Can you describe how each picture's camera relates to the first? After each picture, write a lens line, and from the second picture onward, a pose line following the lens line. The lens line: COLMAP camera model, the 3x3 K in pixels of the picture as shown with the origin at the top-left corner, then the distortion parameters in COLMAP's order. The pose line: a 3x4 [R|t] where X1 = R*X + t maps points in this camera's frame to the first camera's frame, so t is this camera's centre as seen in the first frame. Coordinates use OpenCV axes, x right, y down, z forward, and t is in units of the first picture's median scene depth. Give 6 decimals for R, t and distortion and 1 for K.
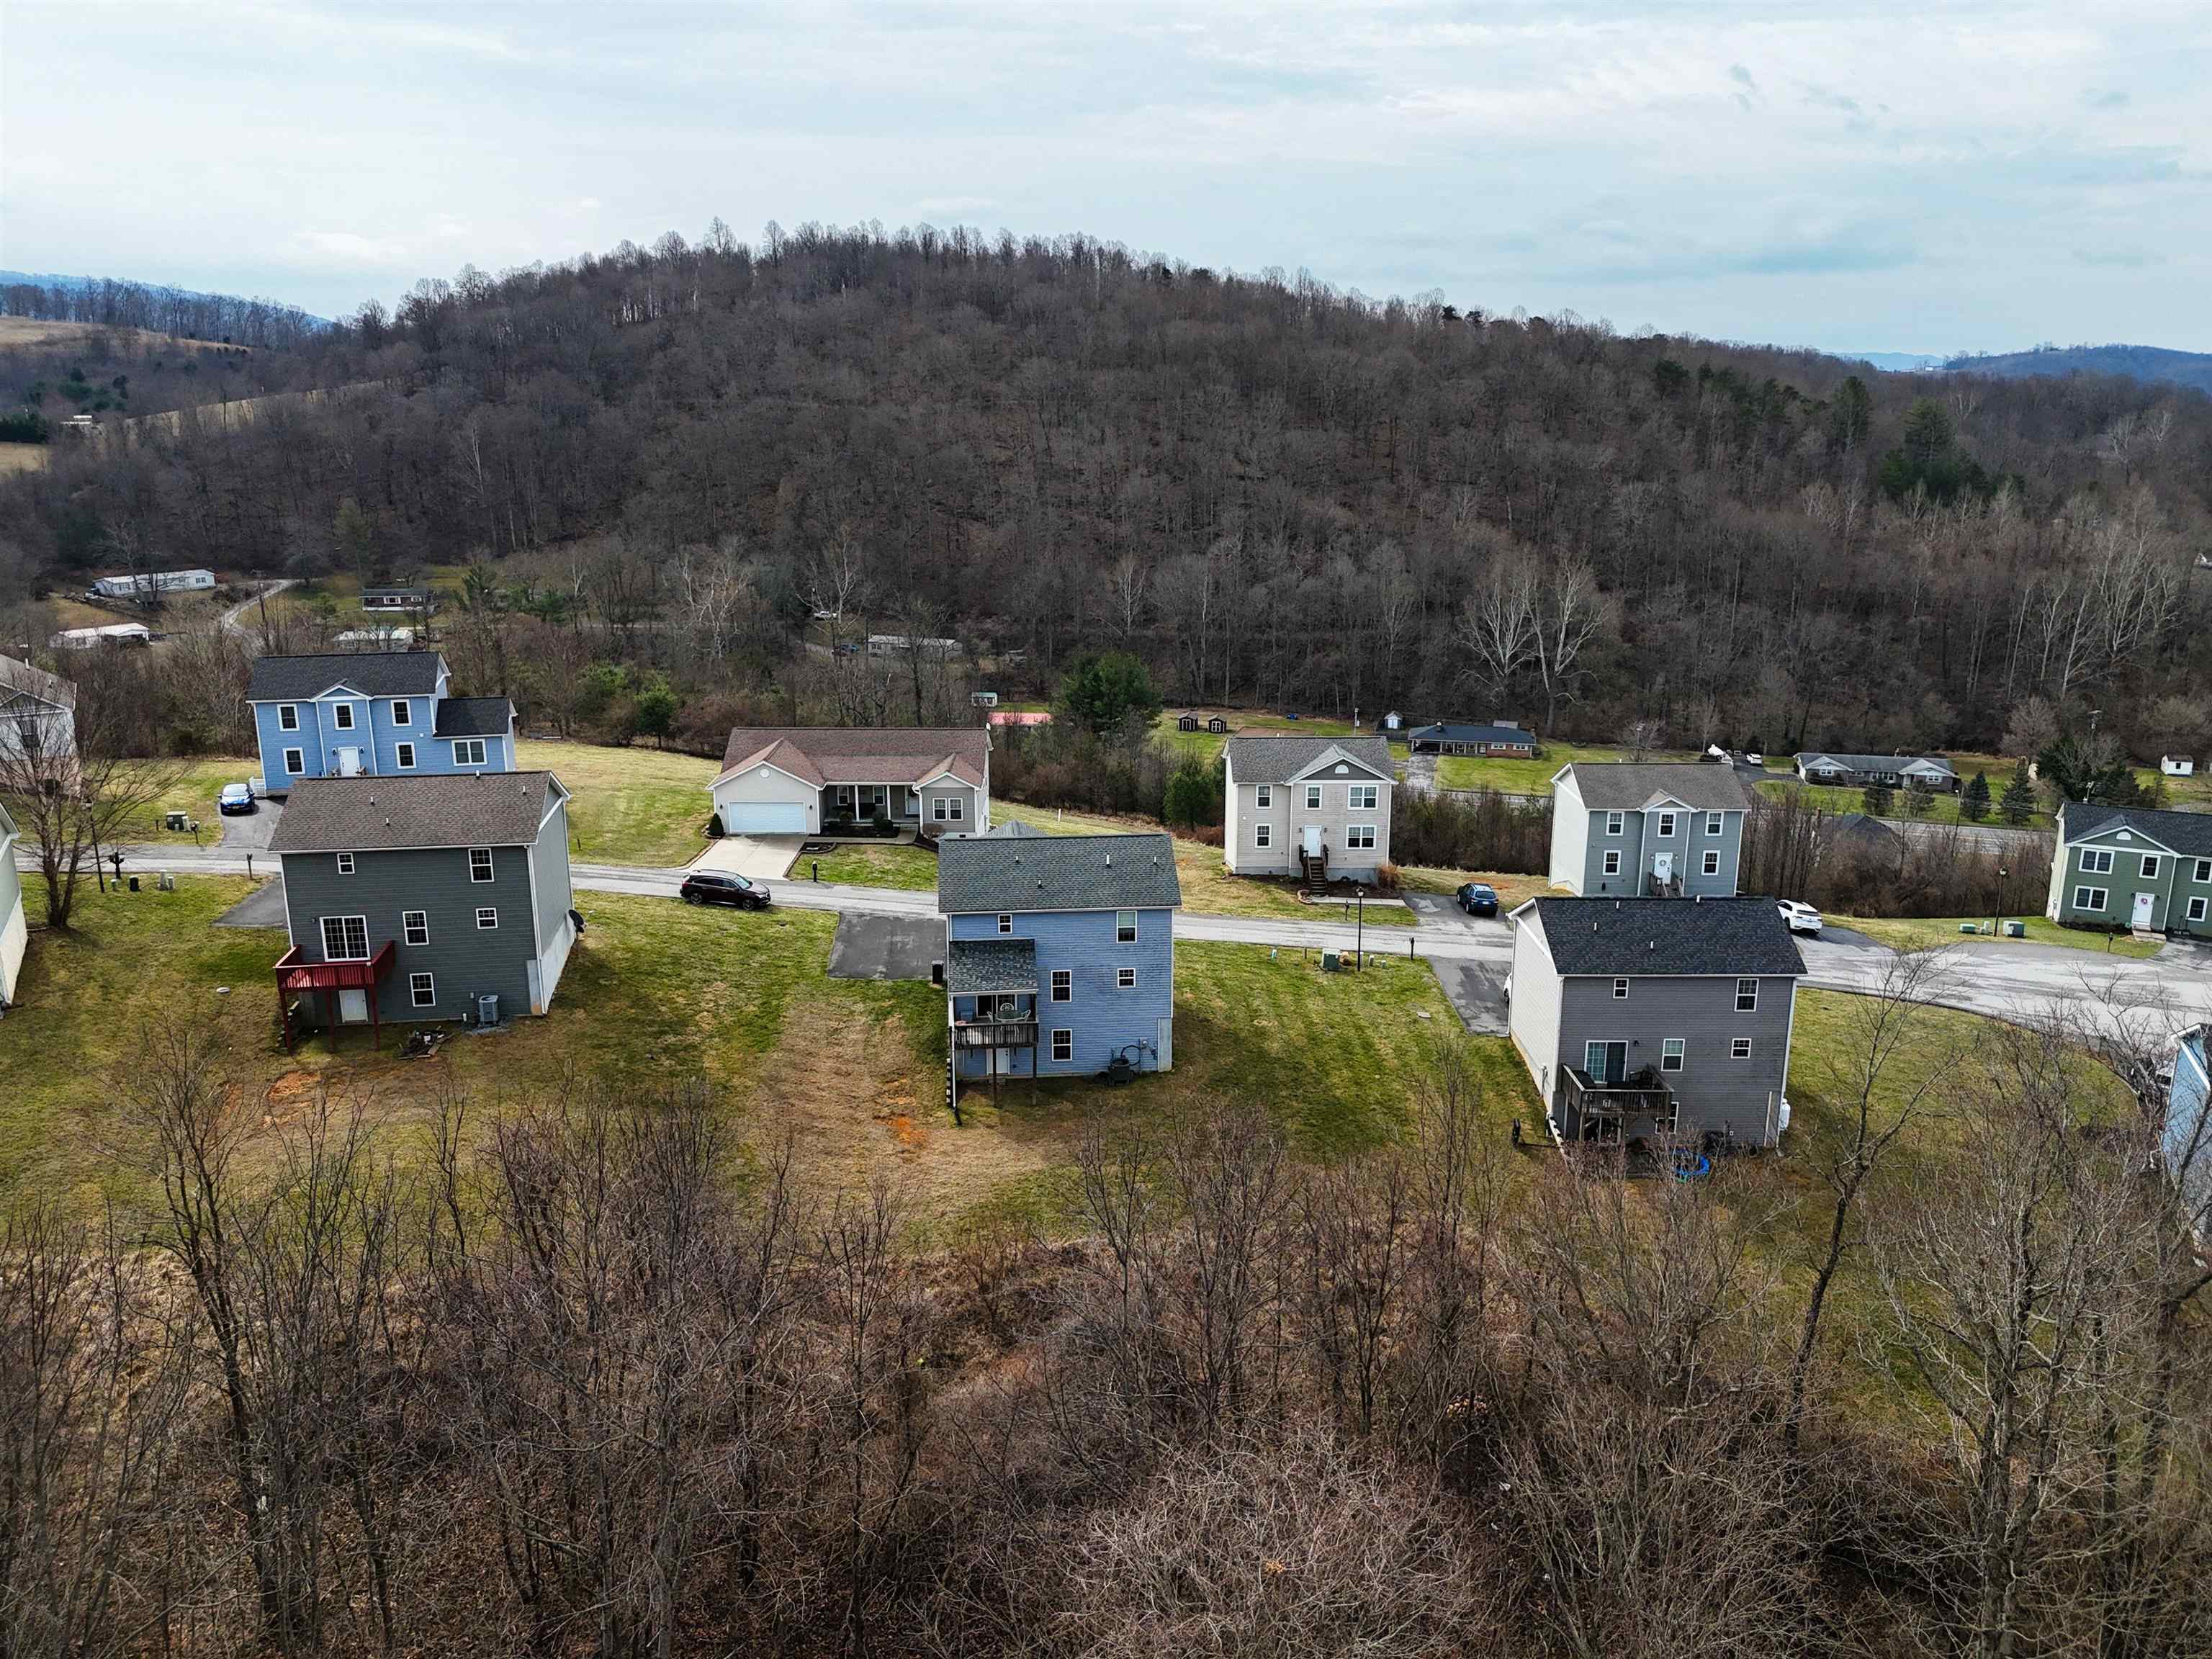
lens RADIAL K [[1617.3, 0, 1113.8], [0, 1617.3, 821.1], [0, 0, 1]] dist [0.089965, -0.087567]
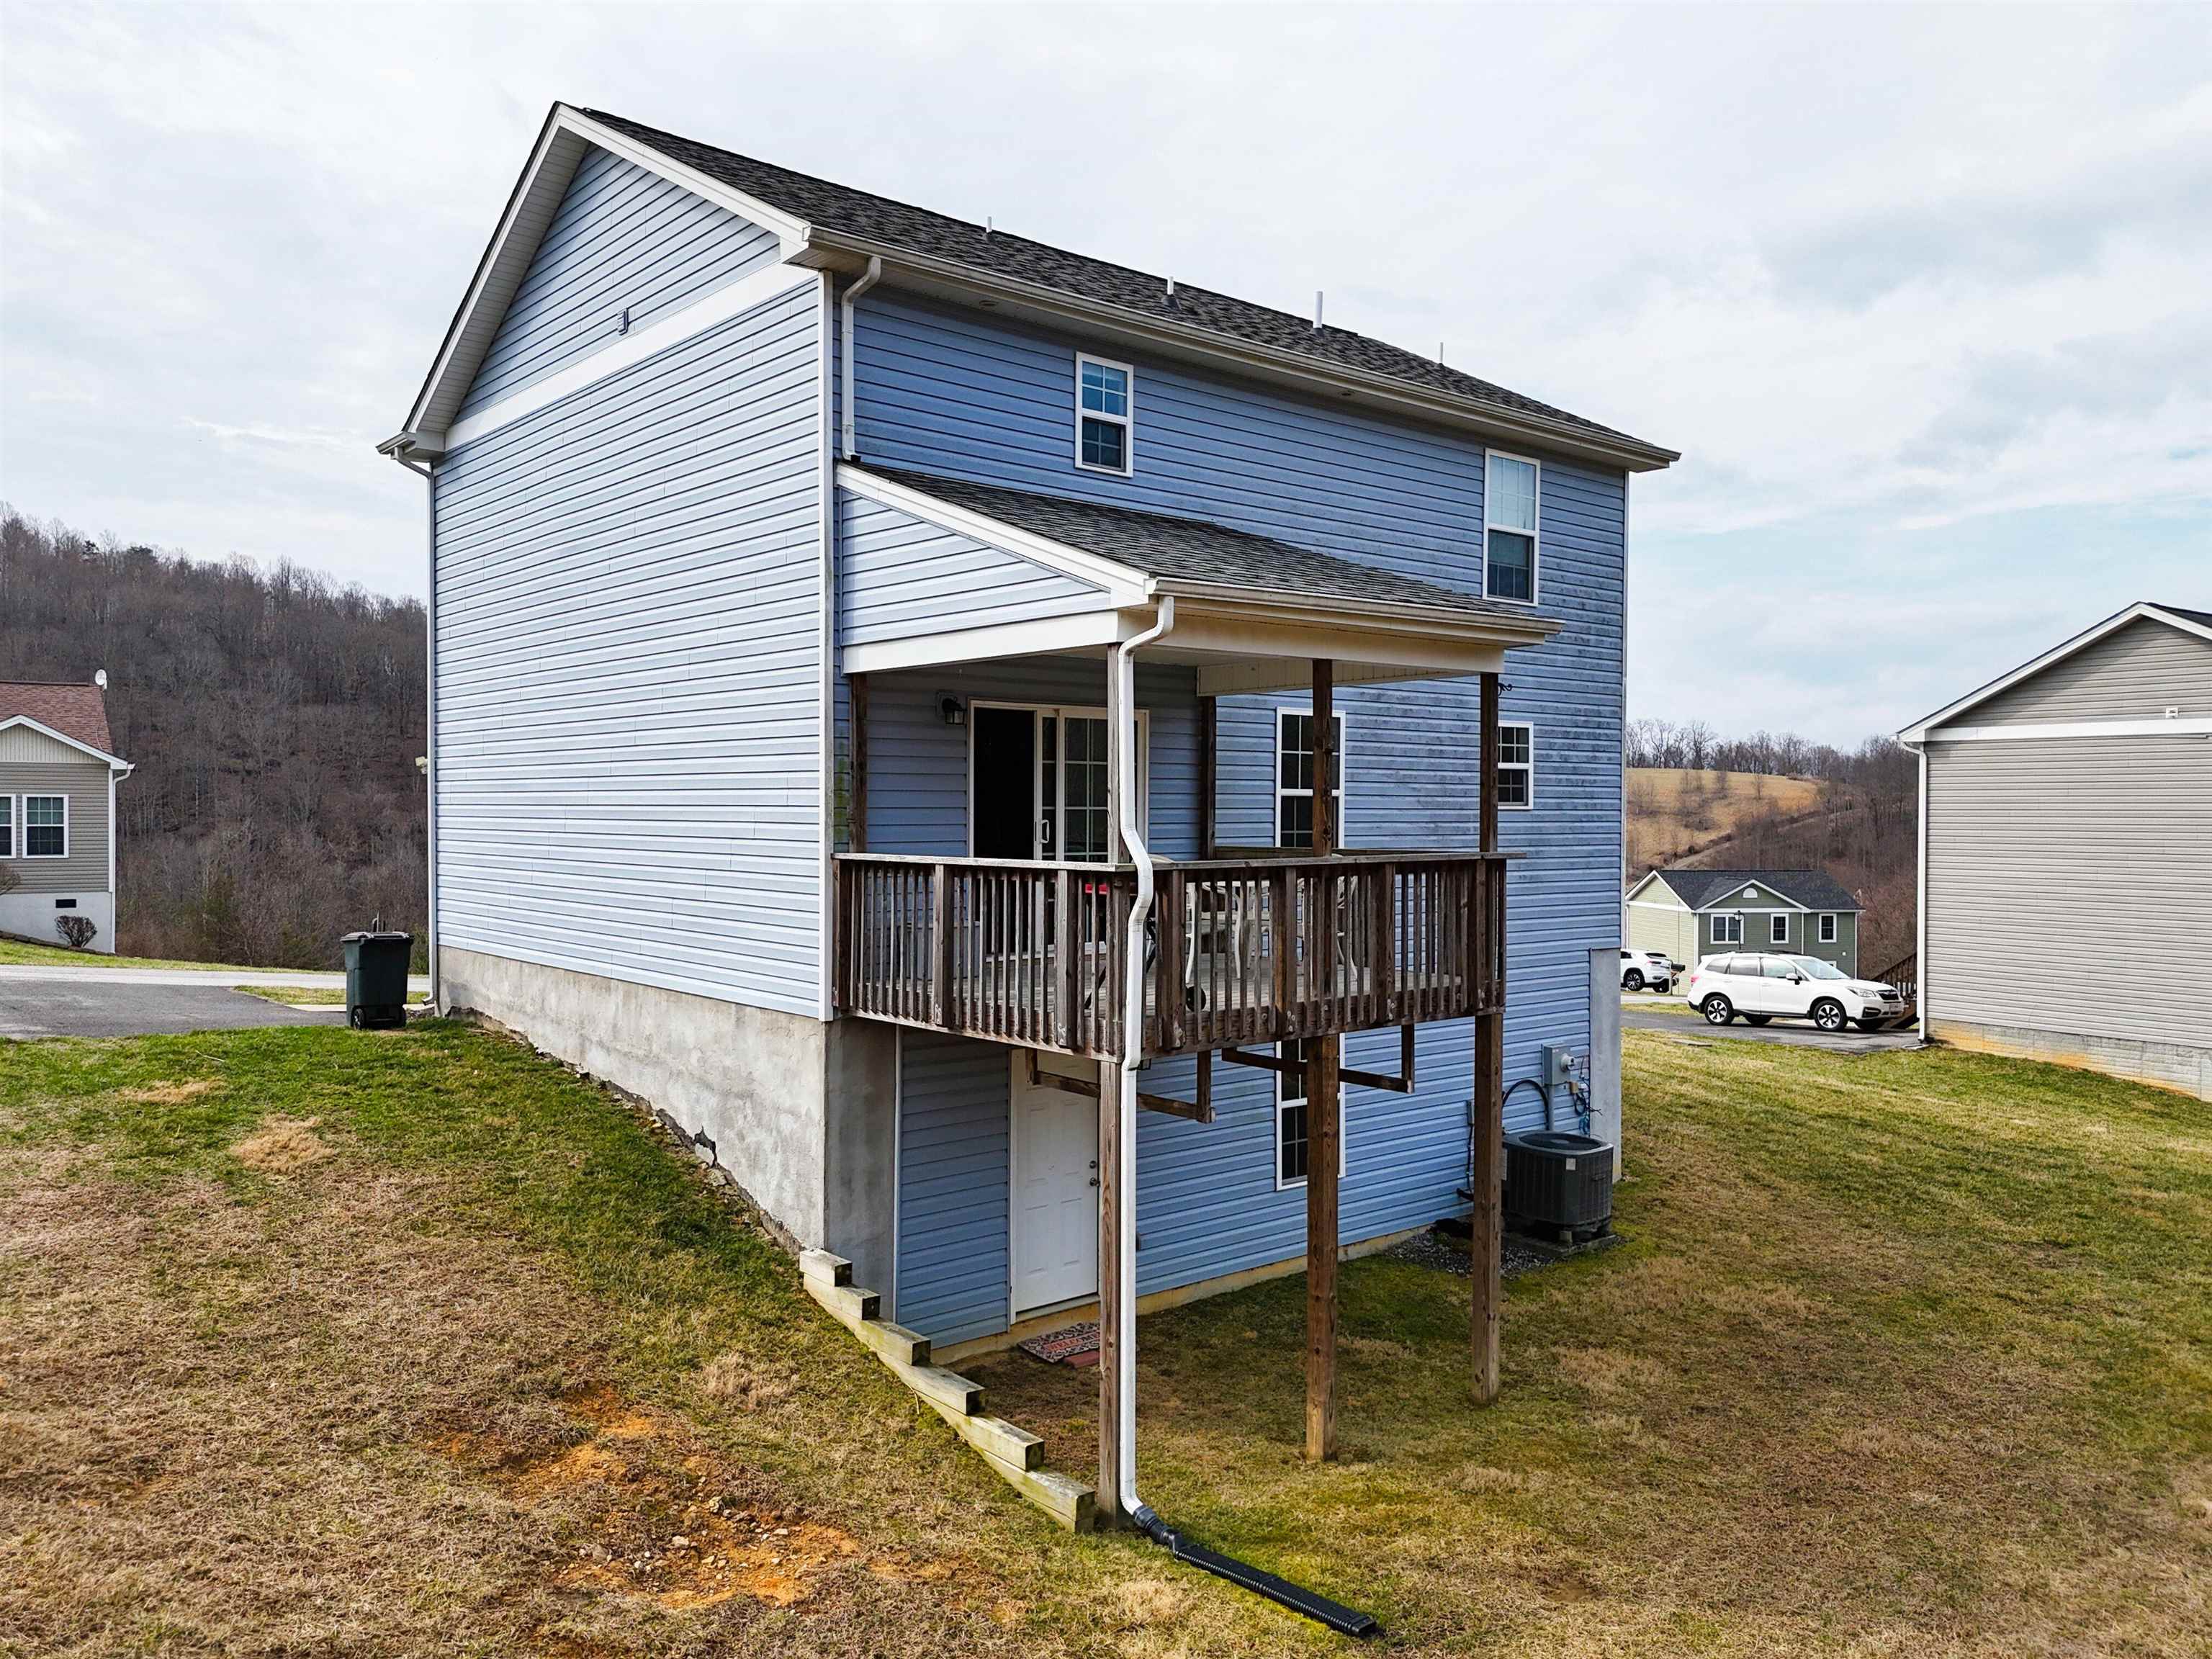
lens RADIAL K [[1617.3, 0, 1113.8], [0, 1617.3, 821.1], [0, 0, 1]] dist [0.089965, -0.087567]
pose [[0.818486, -0.001334, 0.574525, -0.105250], [0.137896, 0.971222, -0.194195, 0.087970], [-0.557732, 0.238171, 0.795116, 0.530331]]
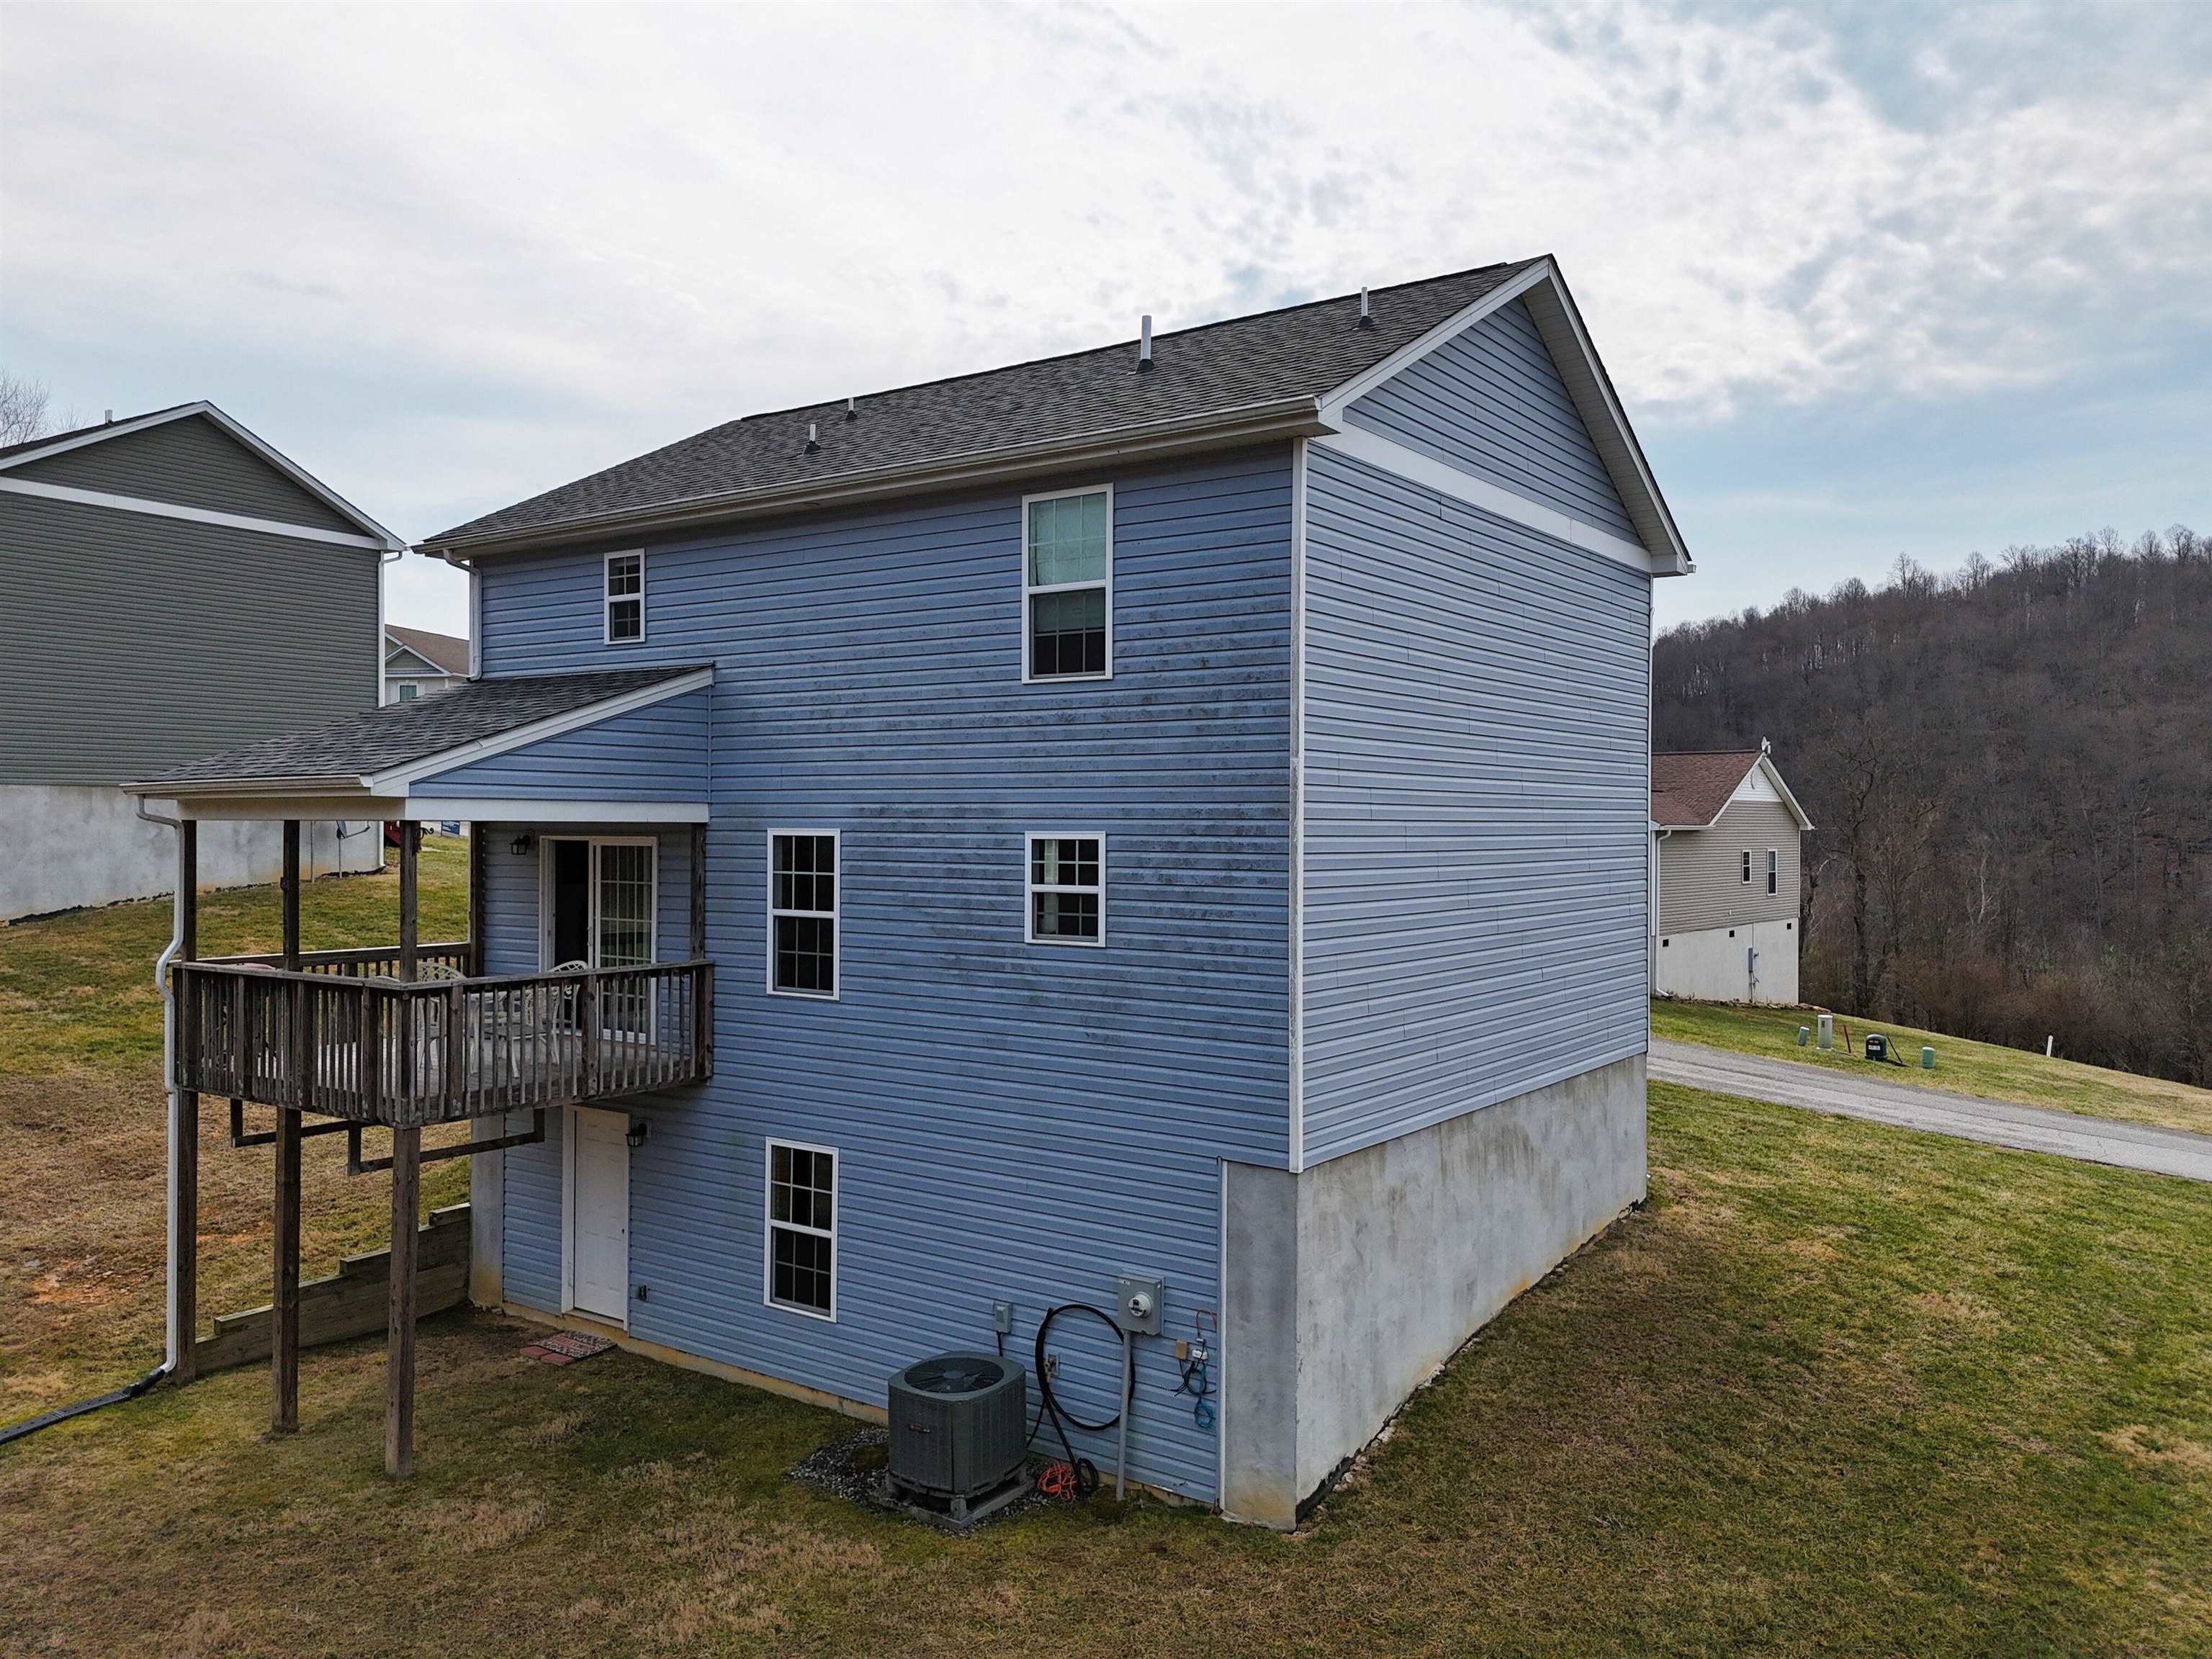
lens RADIAL K [[1627.1, 0, 1115.6], [0, 1627.1, 822.4], [0, 0, 1]] dist [0.077339, -0.076775]
pose [[0.761575, 0.004606, -0.648061, 0.079424], [-0.165438, 0.968226, -0.187534, 0.076215], [0.626605, 0.250036, 0.738138, 0.542276]]
